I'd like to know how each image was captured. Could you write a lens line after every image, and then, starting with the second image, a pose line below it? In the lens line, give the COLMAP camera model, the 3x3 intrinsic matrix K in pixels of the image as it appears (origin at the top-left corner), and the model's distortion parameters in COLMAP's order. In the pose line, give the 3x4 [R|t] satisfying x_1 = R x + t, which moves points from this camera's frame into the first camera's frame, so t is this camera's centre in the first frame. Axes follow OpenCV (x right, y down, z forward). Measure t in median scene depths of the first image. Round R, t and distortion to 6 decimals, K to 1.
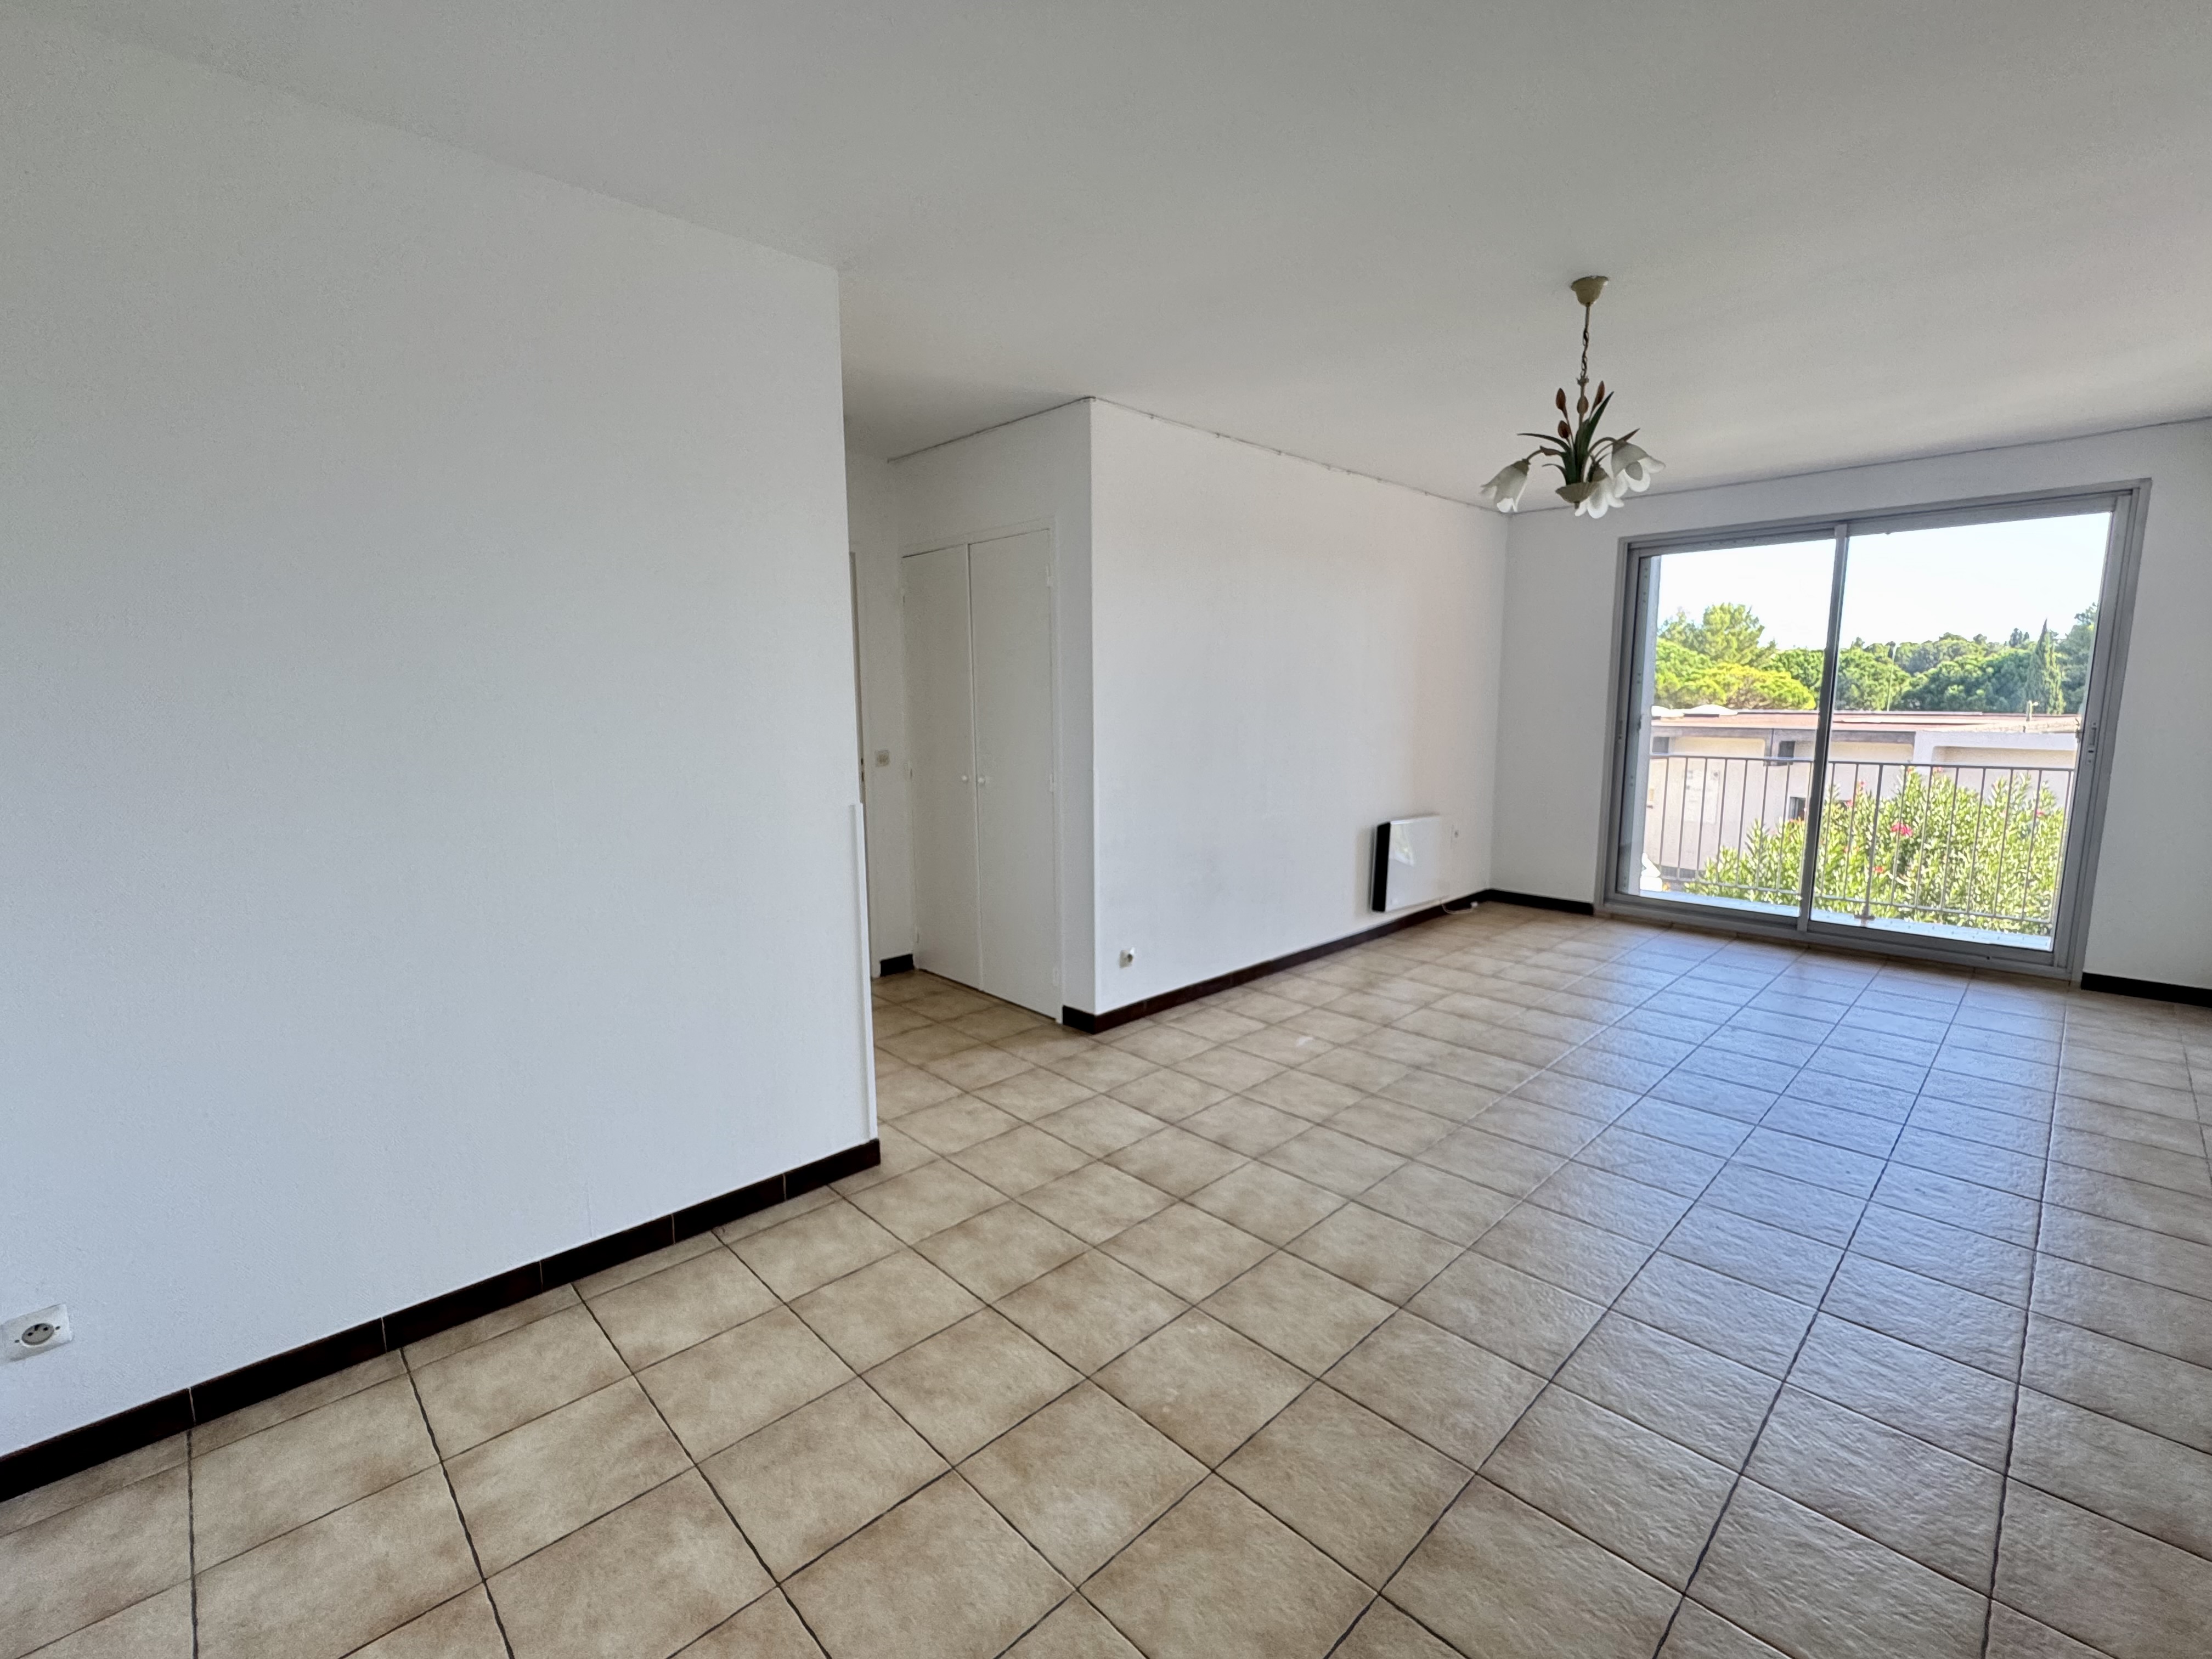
lens RADIAL K [[947.4, 0, 1106.9], [0, 947.4, 823.8], [0, 0, 1]] dist [0.004064, 0.000098]
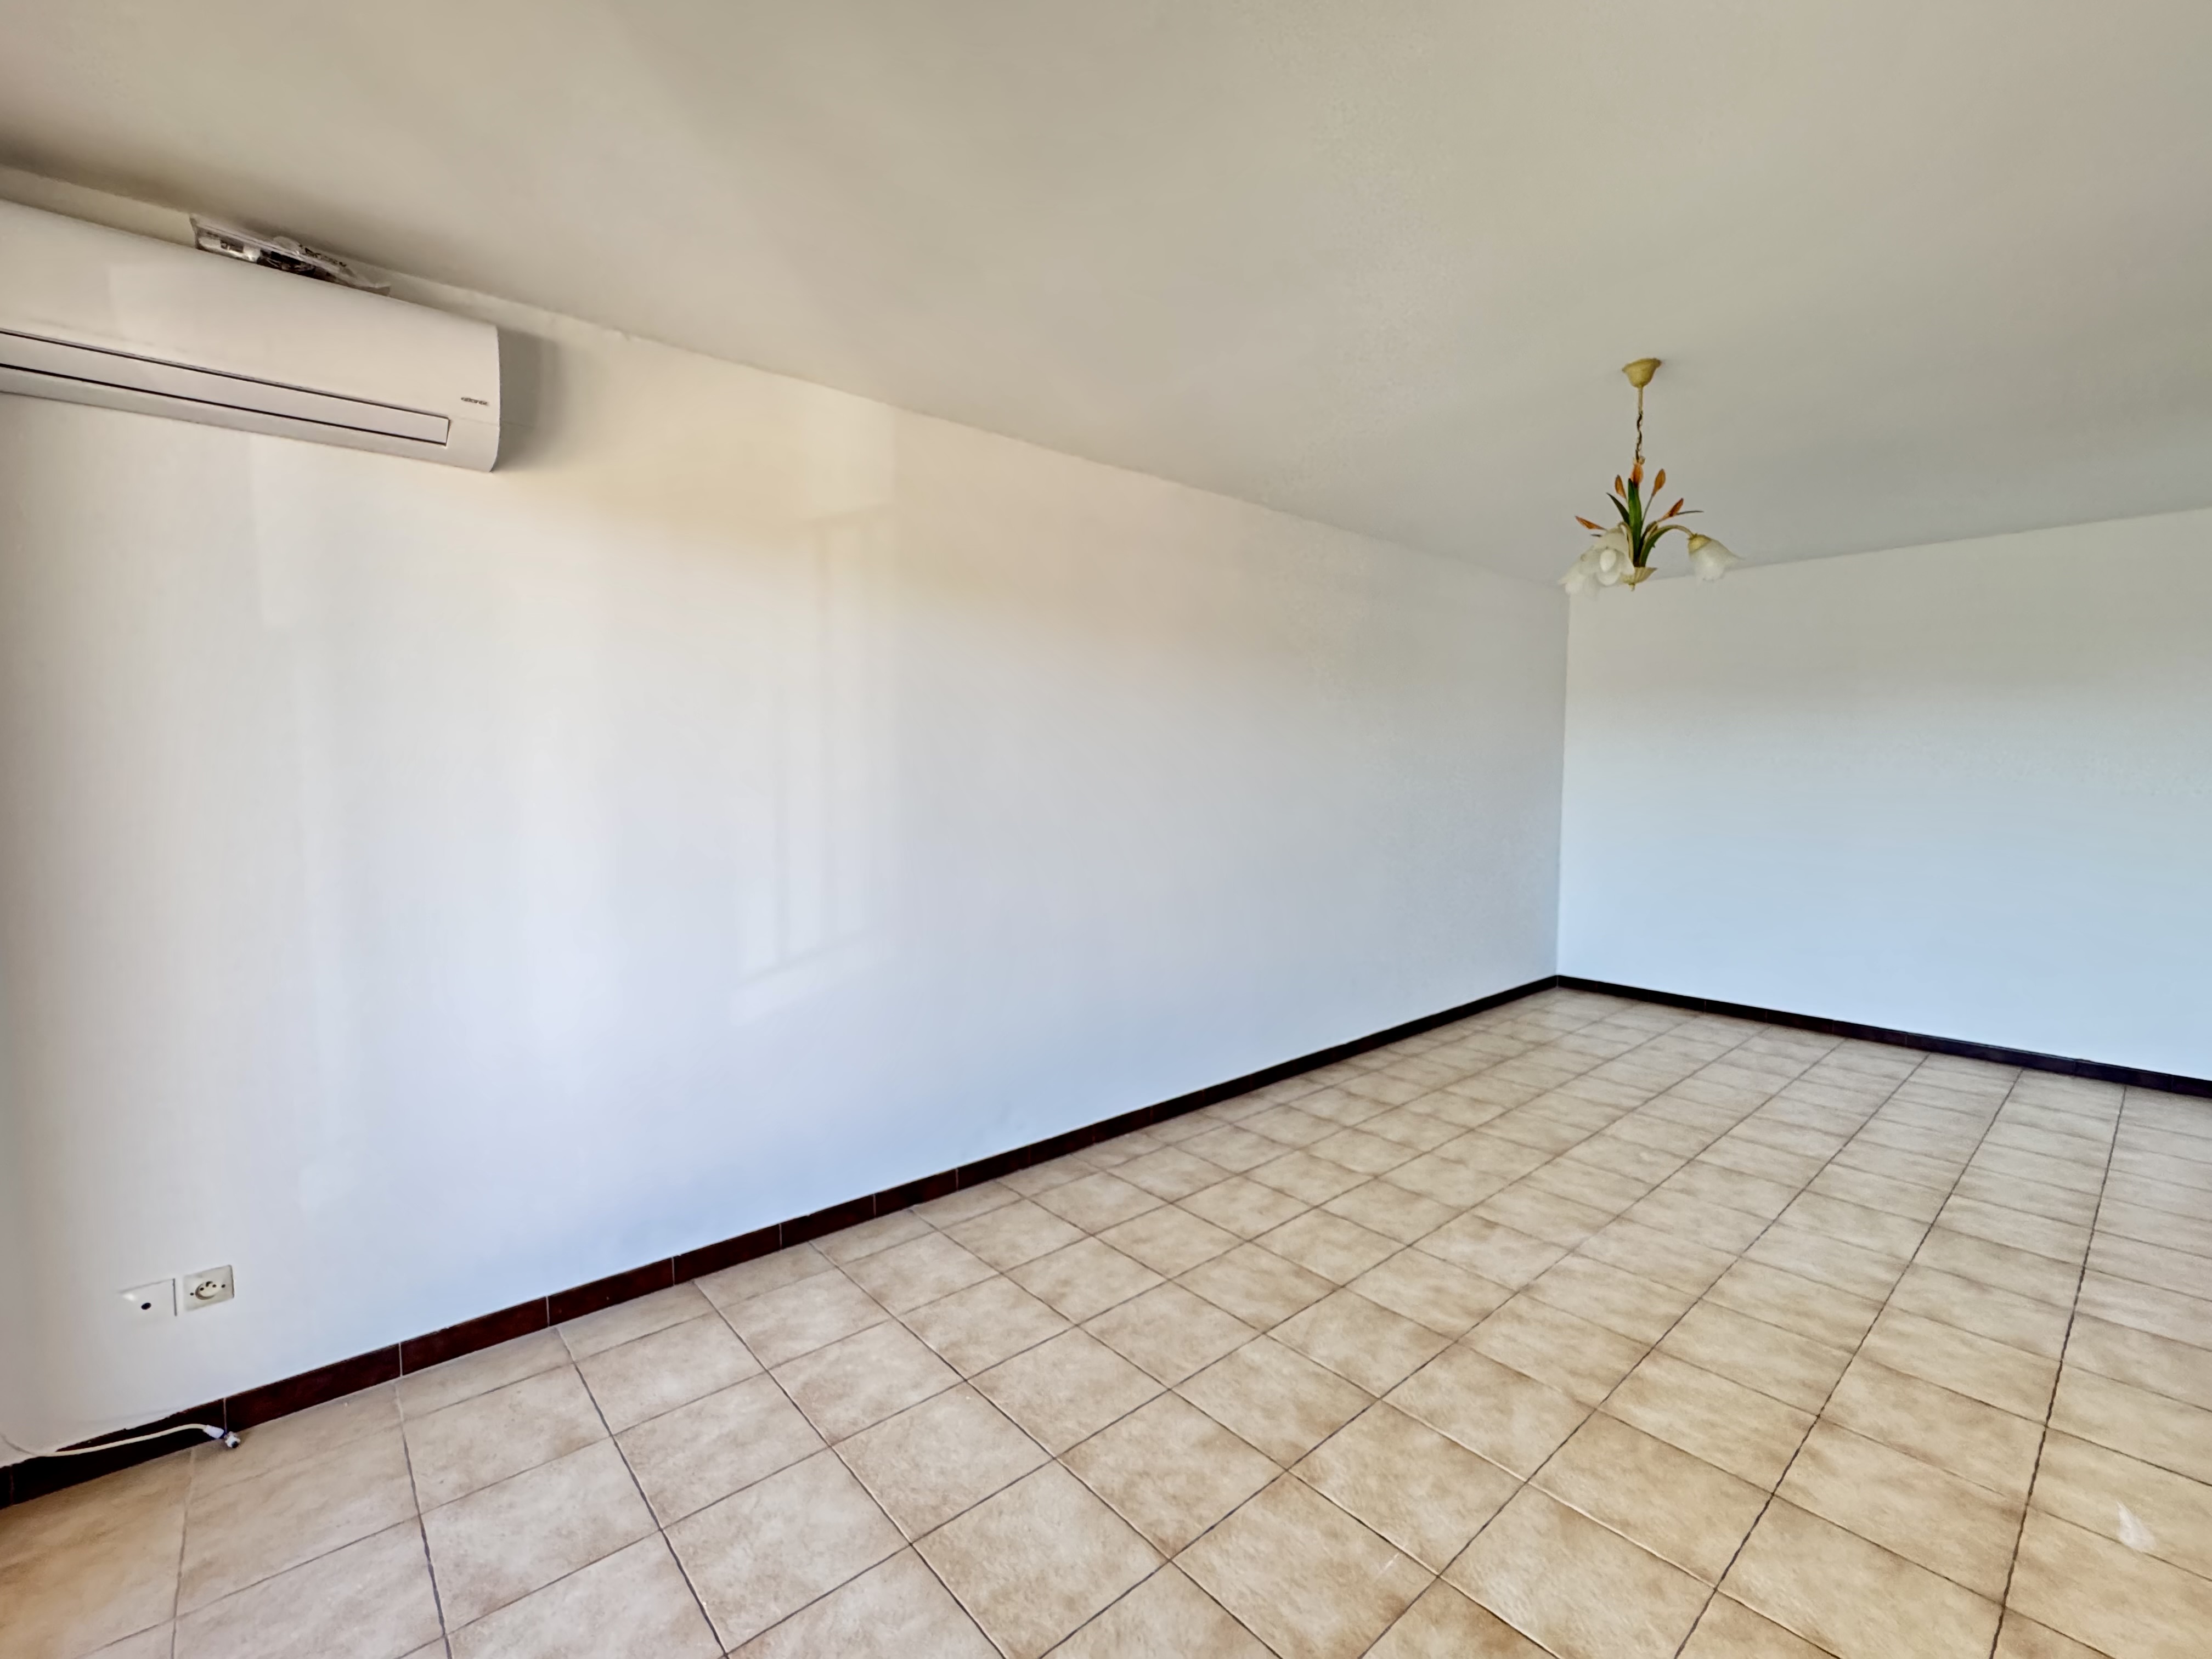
lens RADIAL K [[947.4, 0, 1107.8], [0, 947.4, 825.1], [0, 0, 1]] dist [0.004064, 0.000098]
pose [[-0.998837, -0.001375, 0.048191, 1.028679], [0.008548, 0.978706, 0.205087, -0.313563], [-0.047447, 0.205260, -0.977557, 2.110636]]
